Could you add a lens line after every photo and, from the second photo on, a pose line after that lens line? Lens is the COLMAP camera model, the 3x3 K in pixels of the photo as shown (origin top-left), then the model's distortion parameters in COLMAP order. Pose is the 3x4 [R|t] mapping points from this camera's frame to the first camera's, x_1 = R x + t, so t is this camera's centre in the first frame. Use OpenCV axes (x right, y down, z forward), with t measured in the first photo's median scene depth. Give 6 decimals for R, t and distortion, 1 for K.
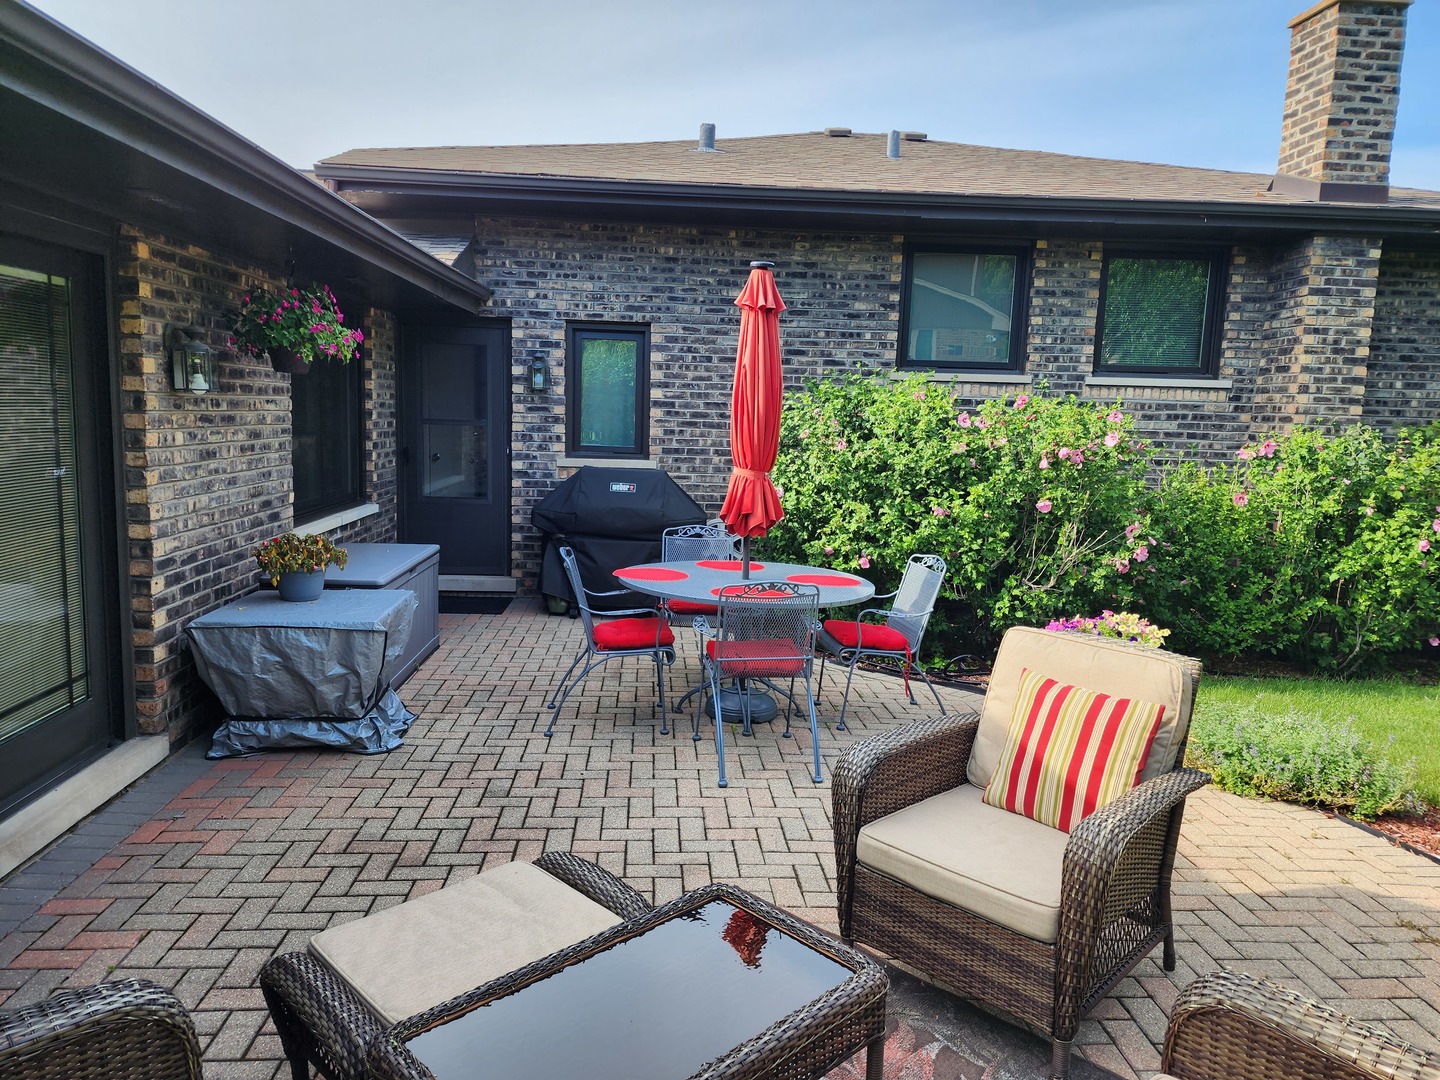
lens RADIAL K [[958.1, 0, 709.0], [0, 958.1, 533.6], [0, 0, 1]] dist [0.059782, -0.054891]
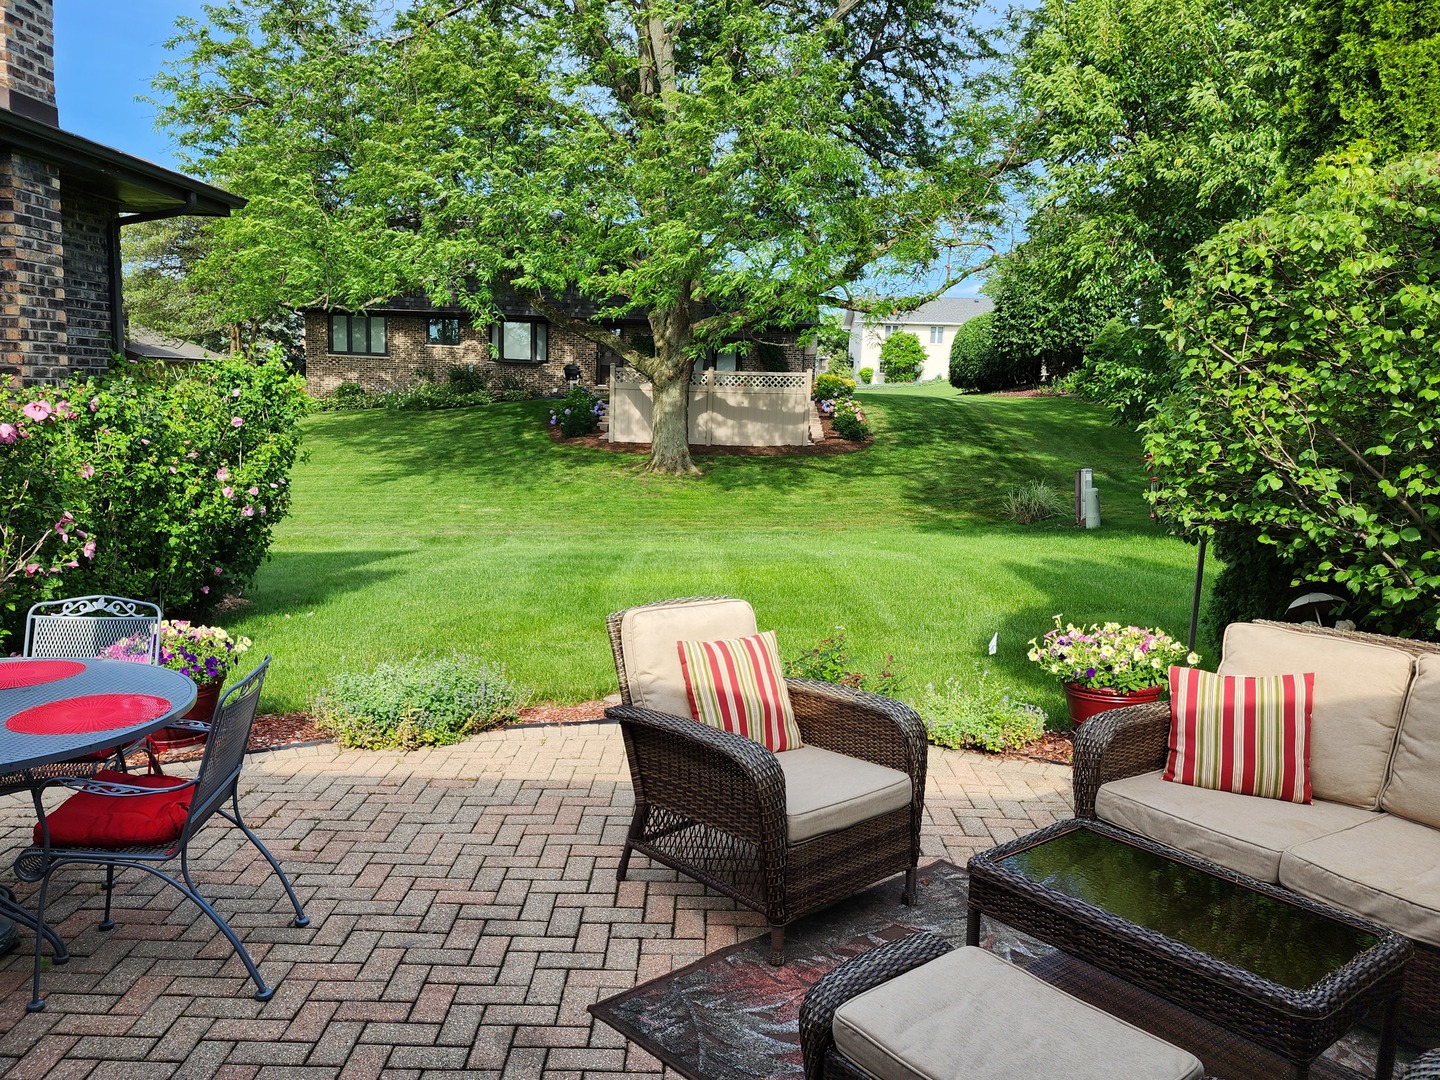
lens RADIAL K [[1130.1, 0, 714.5], [0, 1130.1, 549.0], [0, 0, 1]] dist [0.068035, -0.075617]
pose [[0.066639, -0.166376, 0.983808, -0.354754], [0.101124, 0.982049, 0.159229, -0.063033], [-0.992639, 0.088876, 0.082267, 0.333241]]
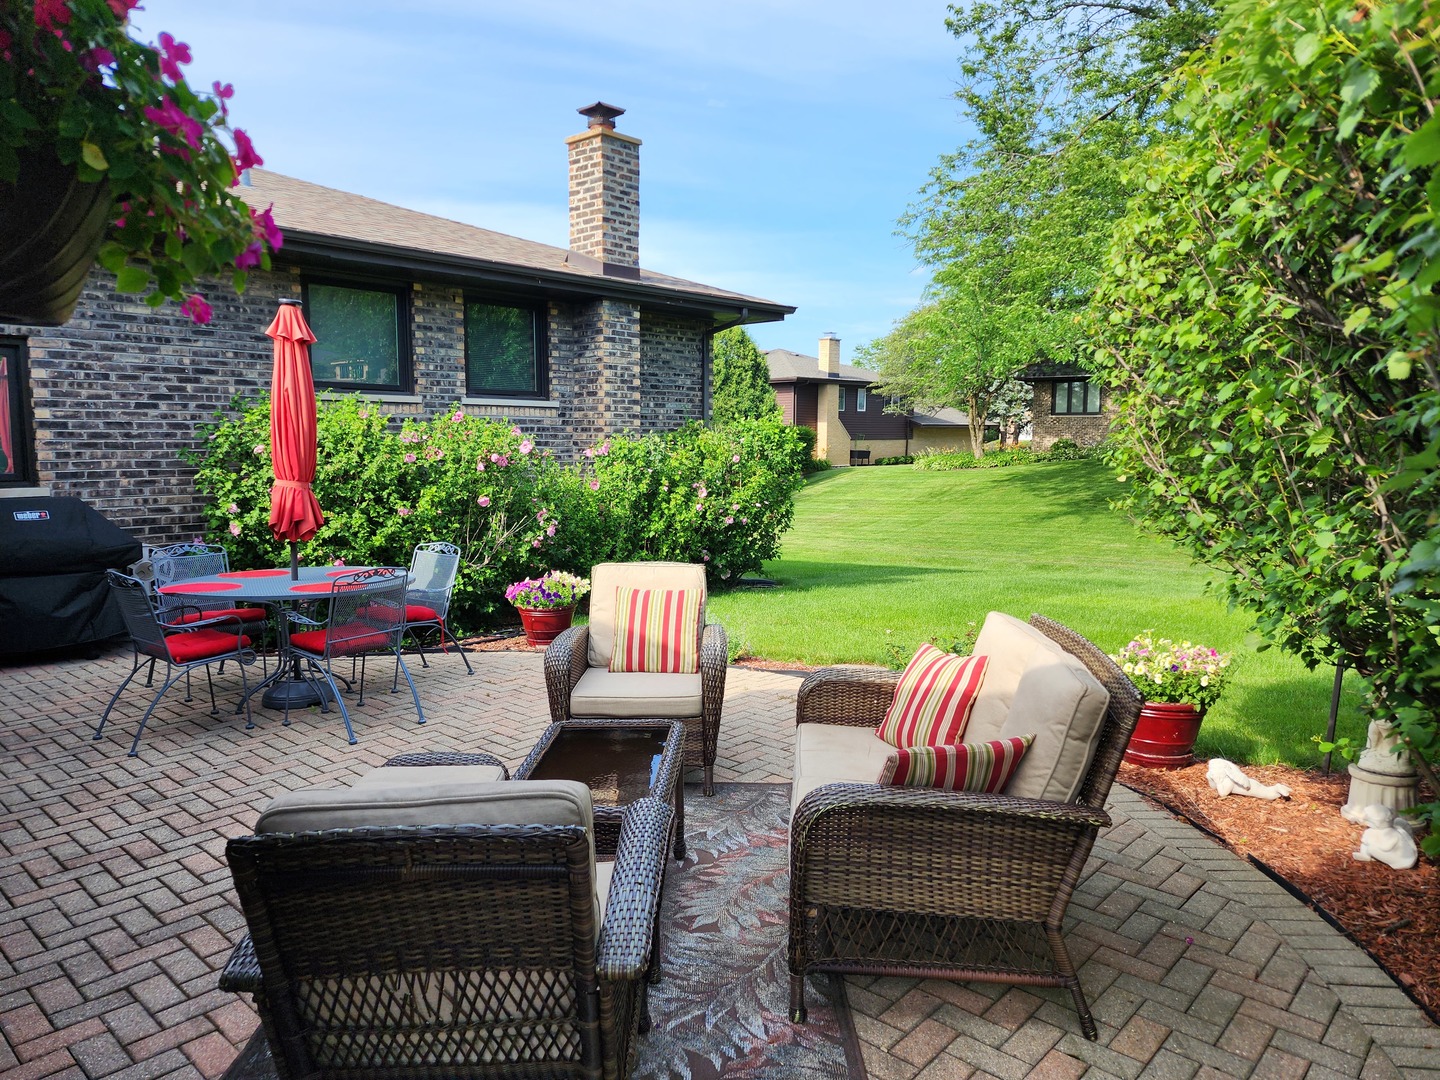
lens RADIAL K [[958.1, 0, 718.3], [0, 958.1, 544.4], [0, 0, 1]] dist [0.059782, -0.054891]
pose [[0.714921, -0.105210, 0.691244, -0.252129], [0.107832, 0.993377, 0.039671, 0.009734], [-0.690840, 0.046176, 0.721532, -0.103866]]
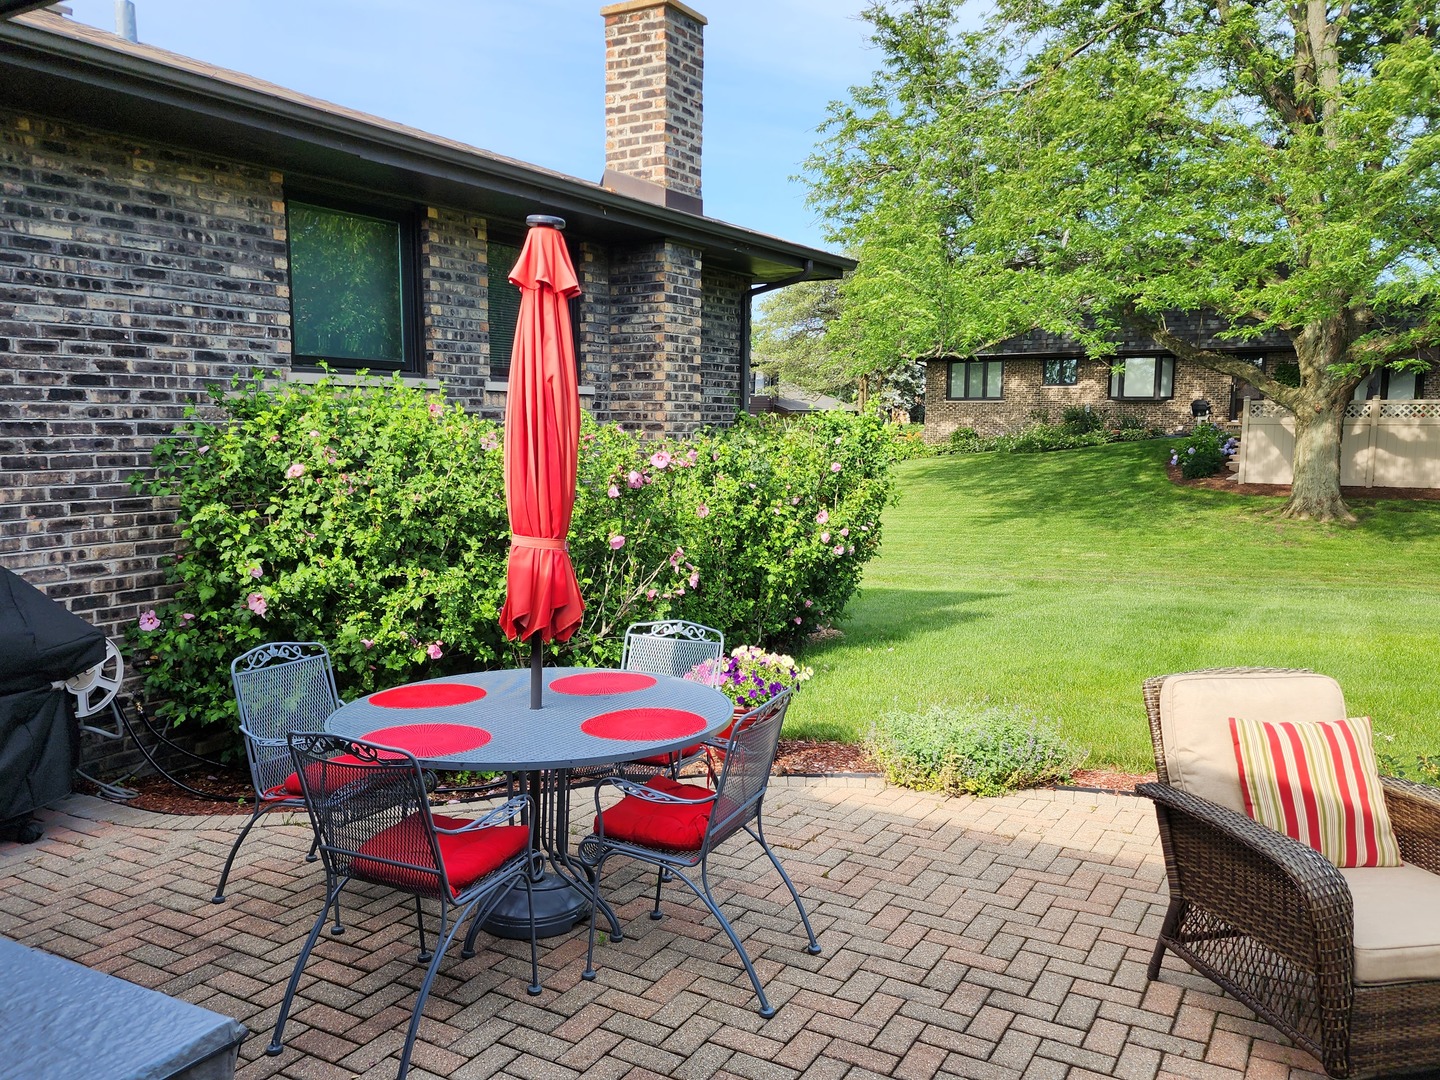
lens RADIAL K [[1130.1, 0, 714.1], [0, 1130.1, 562.6], [0, 0, 1]] dist [0.068035, -0.075617]
pose [[0.560905, -0.129862, 0.817632, -0.329046], [0.119918, 0.989949, 0.074966, -0.059754], [-0.819149, 0.056000, 0.570840, 0.302113]]
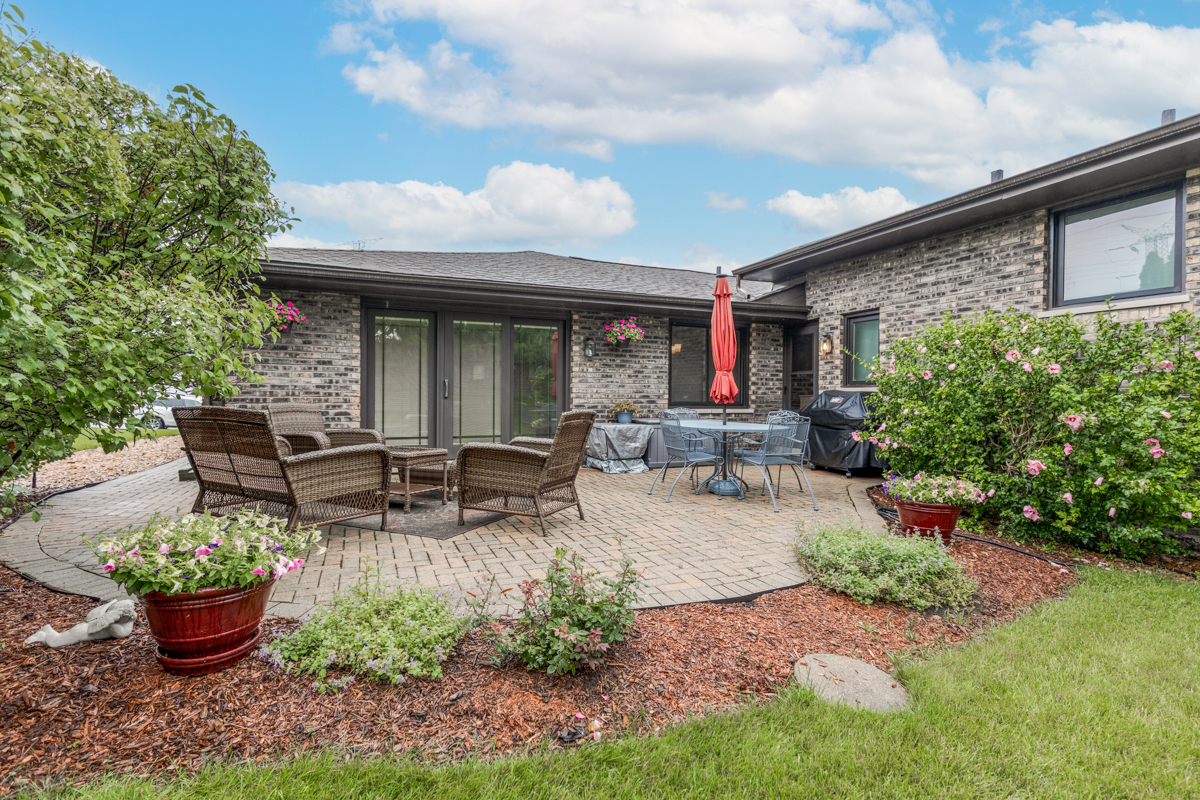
lens RADIAL K [[549.8, 0, 604.3], [0, 549.8, 398.9], [0, 0, 1]] dist [0.003299, -0.000749]
pose [[0.360190, -0.020451, -0.932655, 0.682012], [-0.112811, 0.991468, -0.065308, 0.063339], [0.926033, 0.128737, 0.354809, 0.215871]]
